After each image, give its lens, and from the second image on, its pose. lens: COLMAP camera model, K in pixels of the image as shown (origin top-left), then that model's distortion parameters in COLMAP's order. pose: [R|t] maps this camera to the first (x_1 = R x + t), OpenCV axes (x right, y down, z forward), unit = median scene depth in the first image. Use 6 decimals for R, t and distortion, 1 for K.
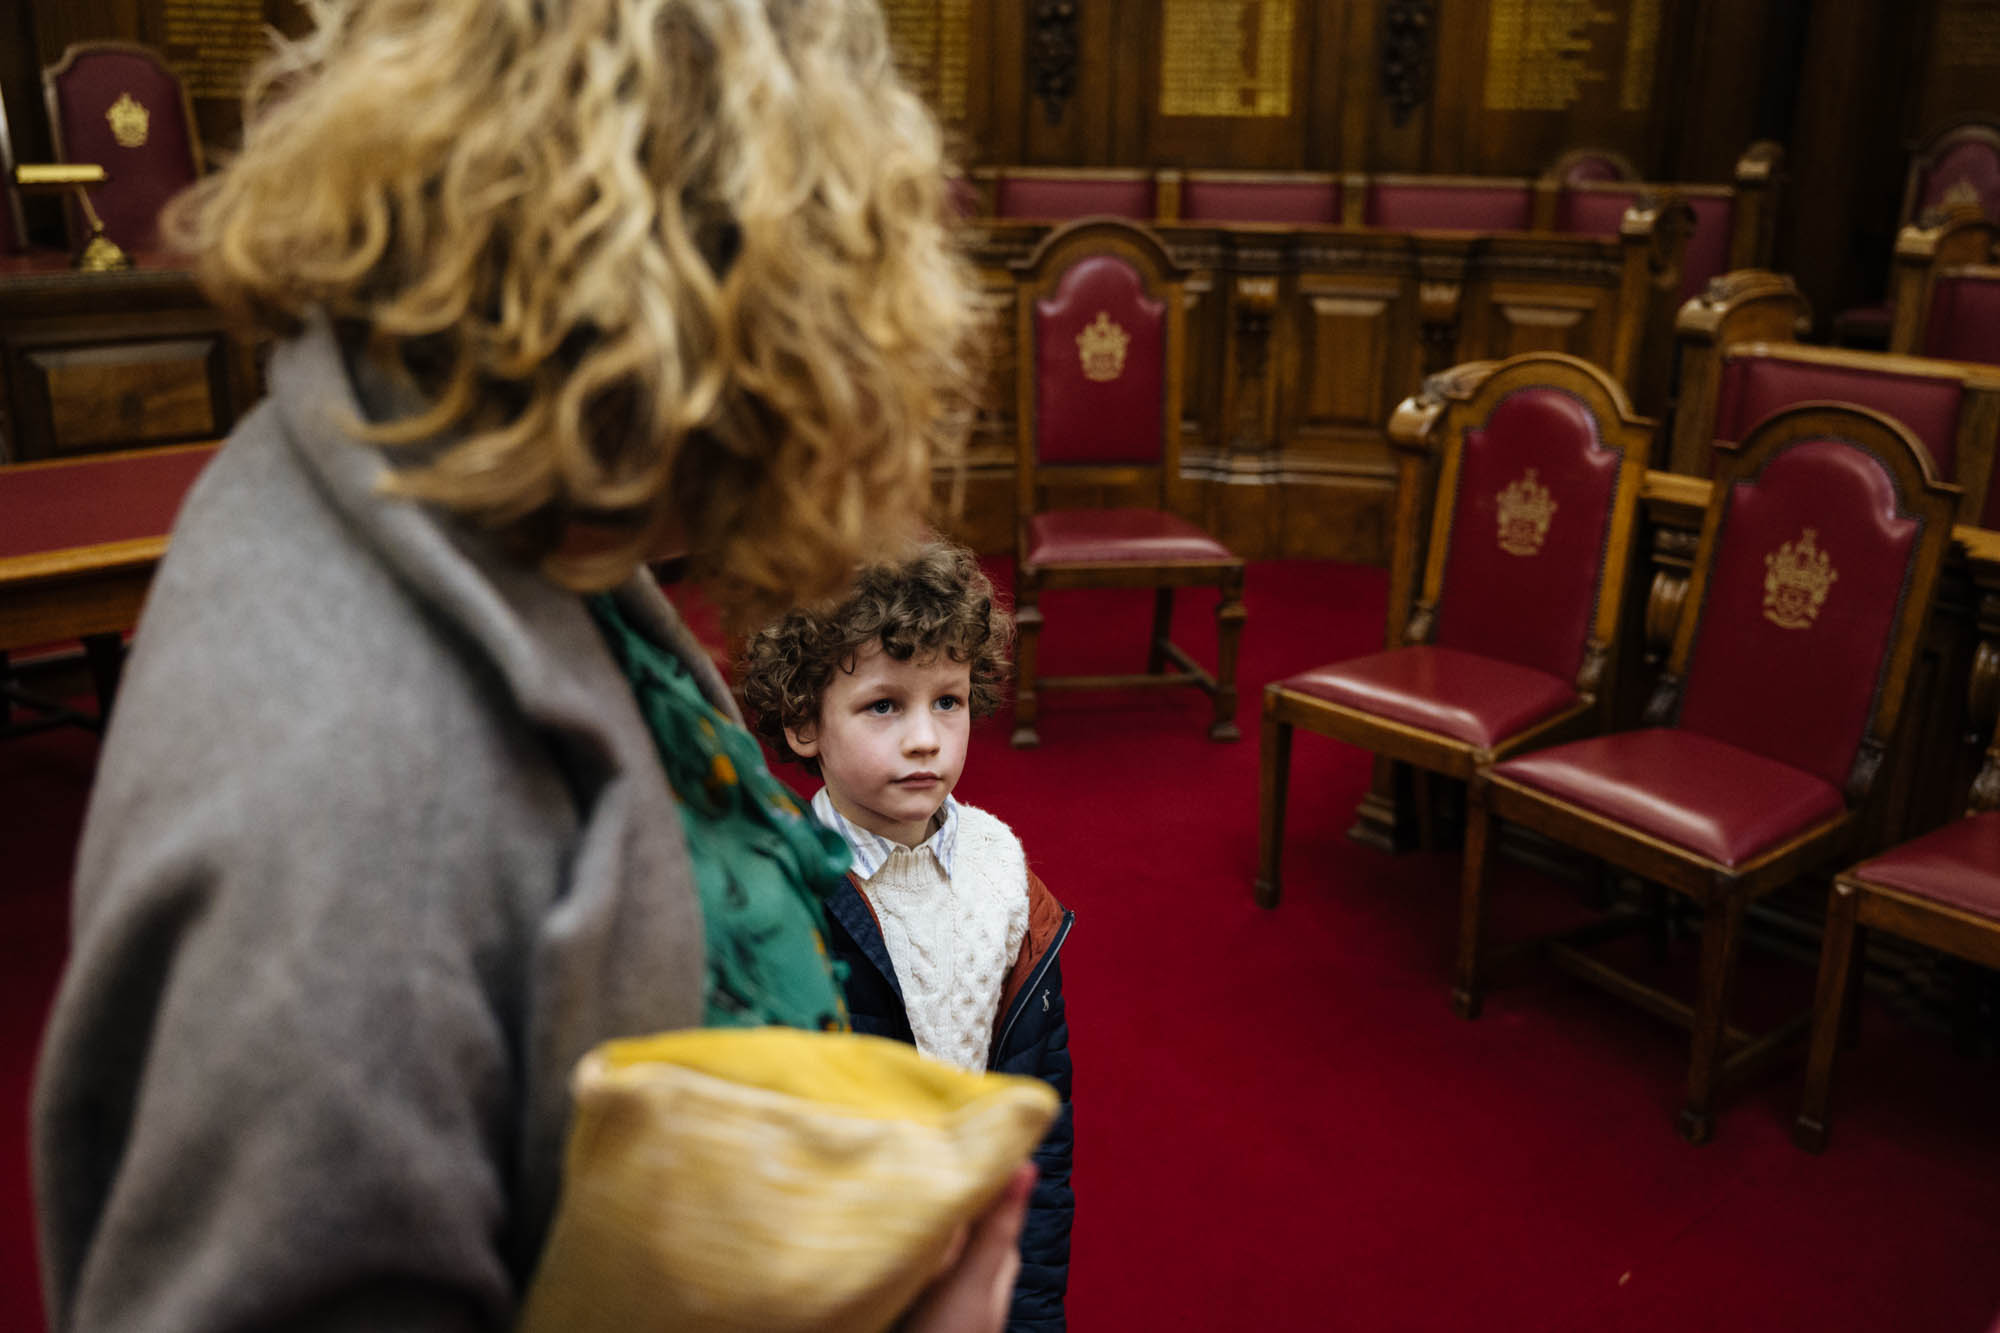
lens RADIAL K [[1837.6, 0, 1000.0], [0, 1837.6, 666.5], [0, 0, 1]] dist [0.002022, 0.001037]
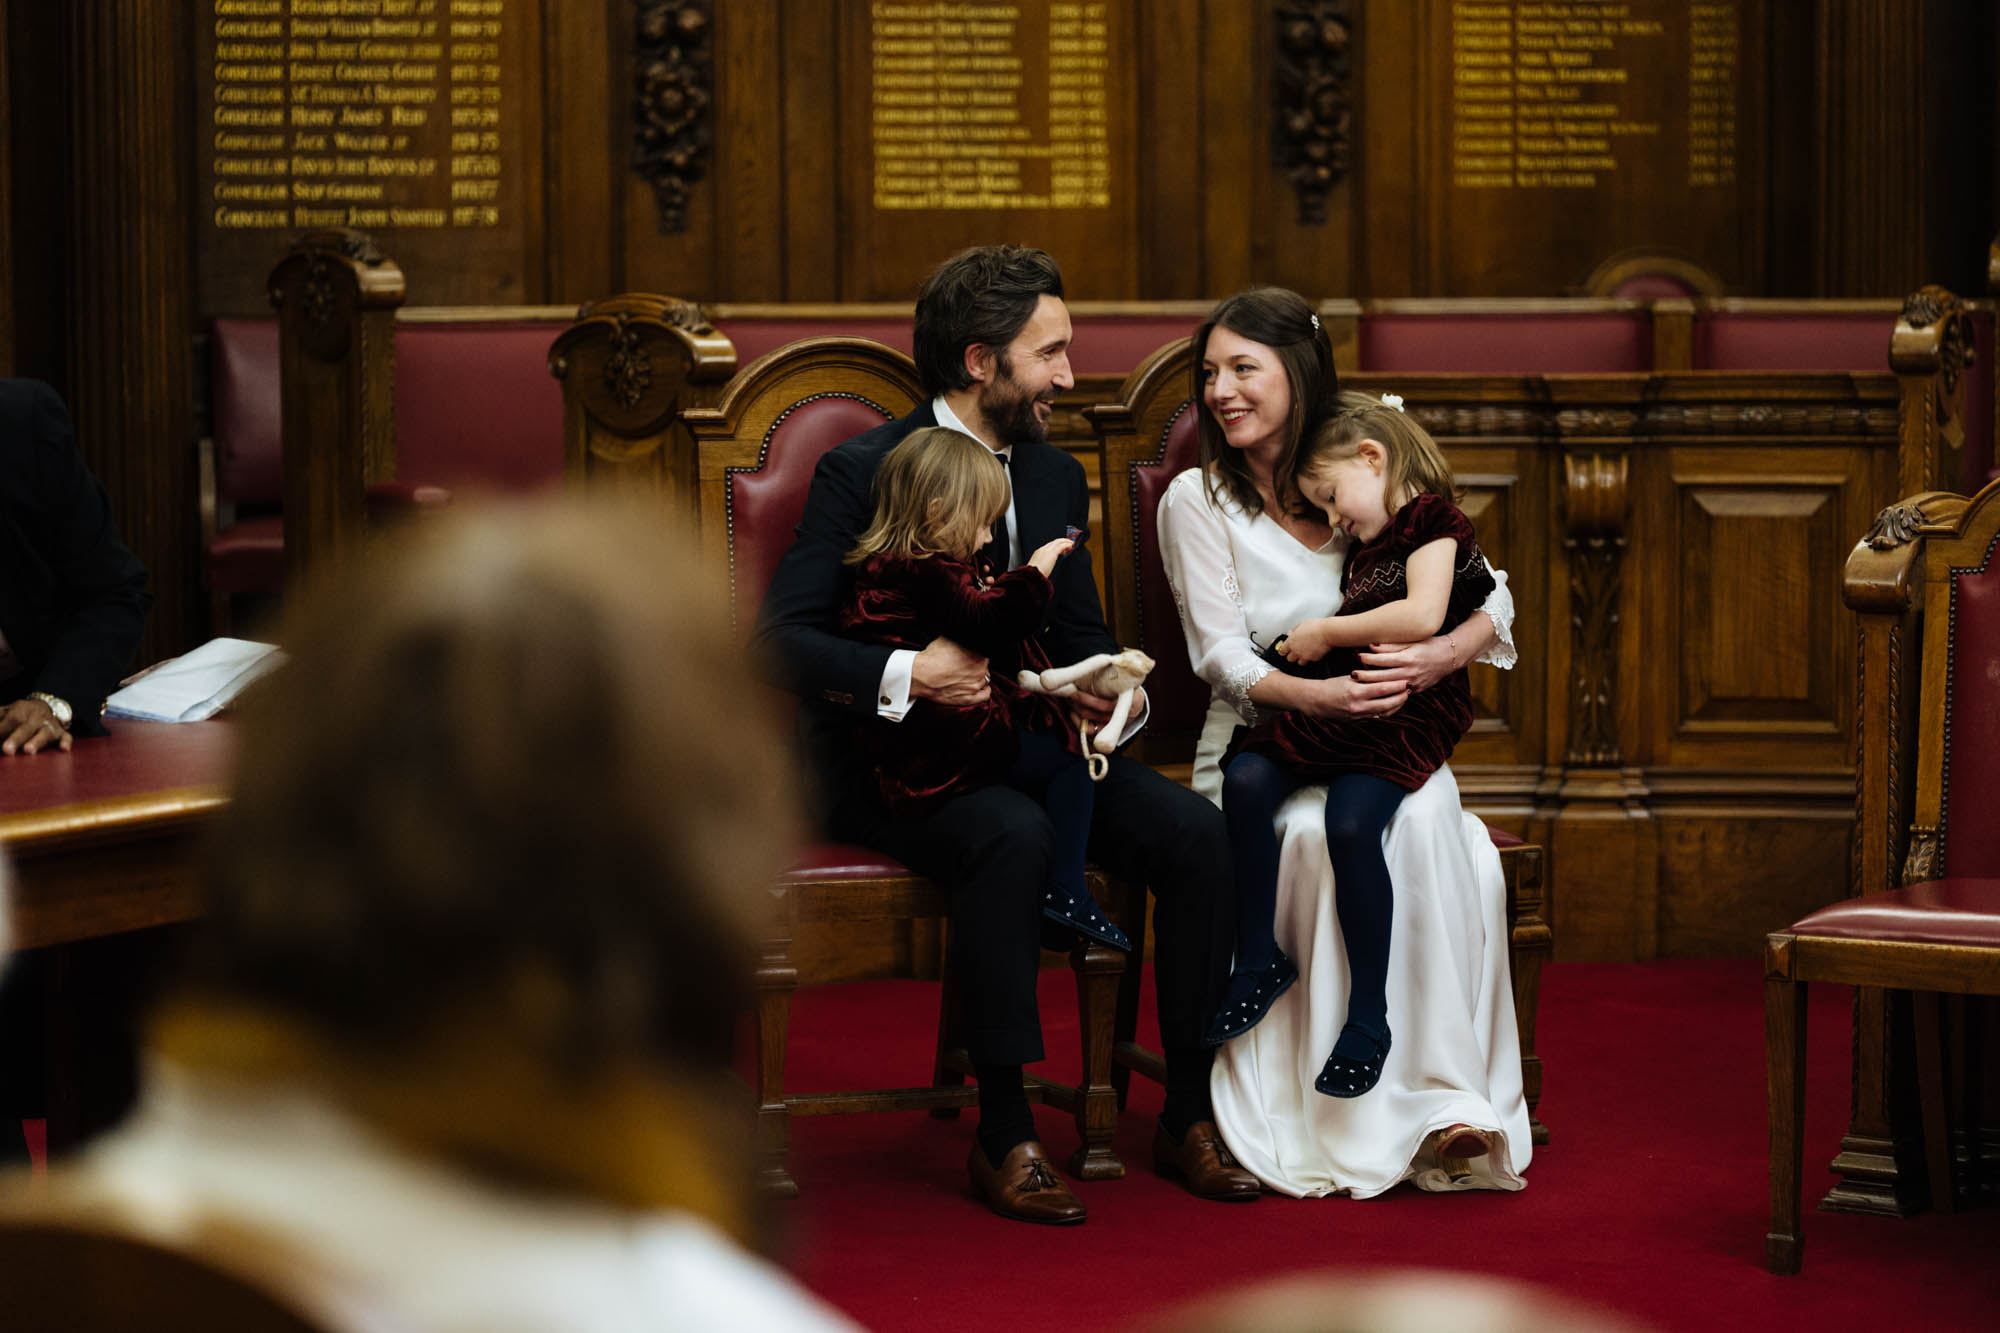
lens RADIAL K [[5063.4, 0, 1000.0], [0, 5063.4, 666.5], [0, 0, 1]] dist [-0.014646, -0.820881]
pose [[0.954770, -0.042632, 0.294273, -0.427447], [0.105525, 0.973830, -0.201295, 0.164751], [-0.277991, 0.223243, 0.934282, -0.447971]]
